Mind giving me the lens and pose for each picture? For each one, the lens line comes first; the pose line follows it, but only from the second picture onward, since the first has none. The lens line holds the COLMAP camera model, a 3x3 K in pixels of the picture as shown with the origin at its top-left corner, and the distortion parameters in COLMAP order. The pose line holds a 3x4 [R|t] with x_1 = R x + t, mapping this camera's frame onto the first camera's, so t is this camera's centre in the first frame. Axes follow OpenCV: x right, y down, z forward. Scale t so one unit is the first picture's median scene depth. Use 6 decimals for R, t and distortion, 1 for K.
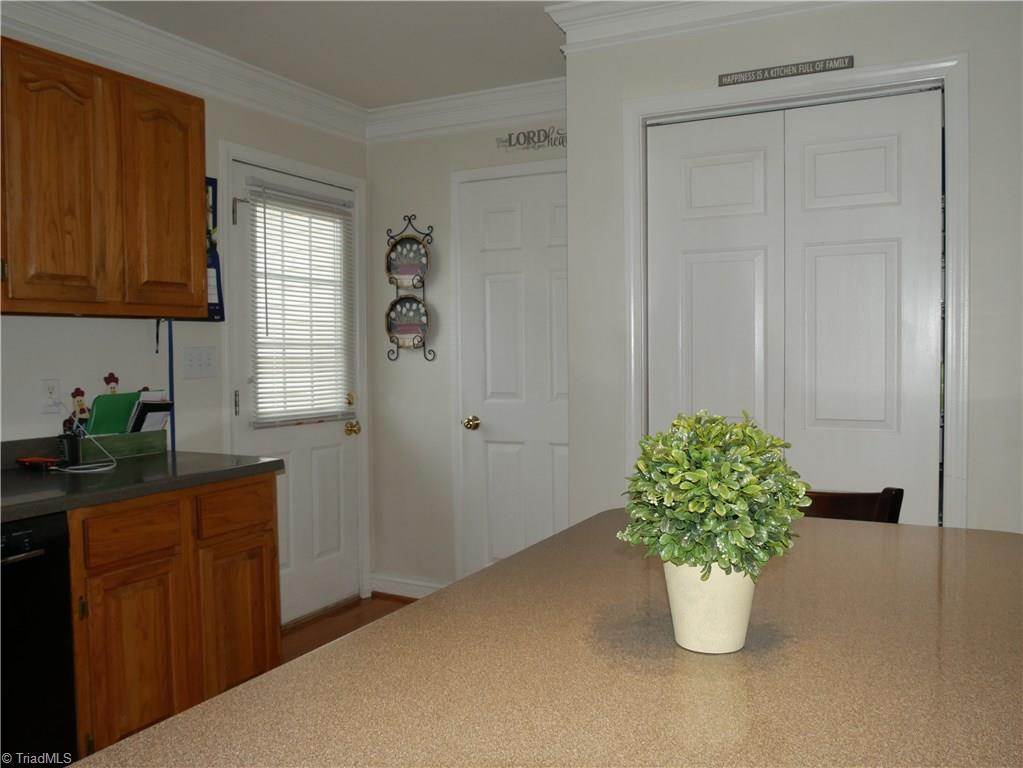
lens RADIAL K [[850.3, 0, 511.5], [0, 850.3, 384.0], [0, 0, 1]] dist [-0.056581, 0.028272]
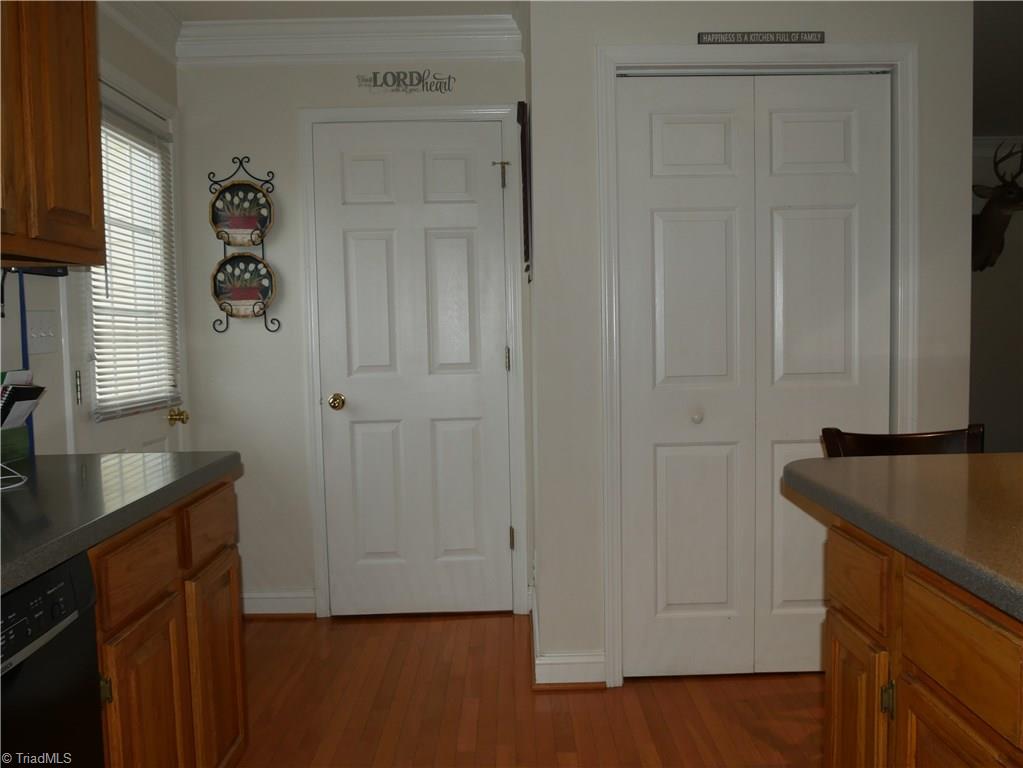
lens RADIAL K [[850.3, 0, 511.5], [0, 850.3, 384.0], [0, 0, 1]] dist [-0.056581, 0.028272]
pose [[0.884125, -0.040486, 0.465493, -0.283002], [0.031628, 0.999140, 0.026828, 0.009750], [-0.466178, -0.008997, 0.884645, 0.144837]]
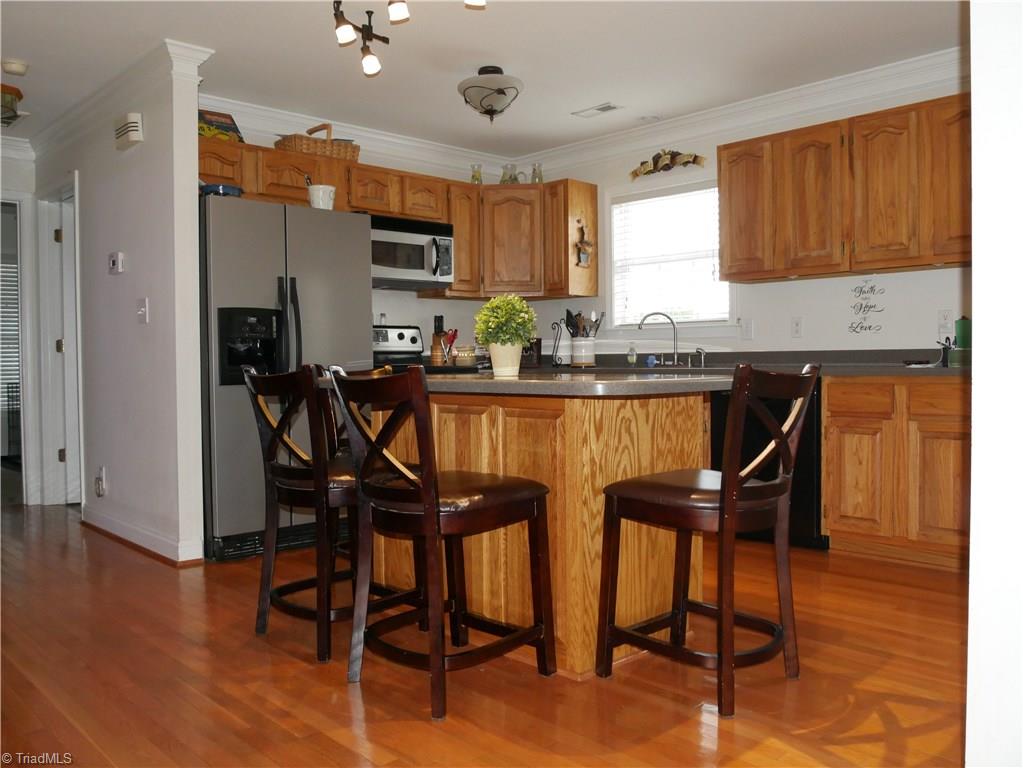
lens RADIAL K [[850.3, 0, 511.5], [0, 850.3, 384.0], [0, 0, 1]] dist [-0.056581, 0.028272]
pose [[-0.308281, 0.036098, -0.950610, 0.769419], [-0.026108, 0.998582, 0.046386, 0.052469], [0.950937, 0.039119, -0.306902, 0.496015]]
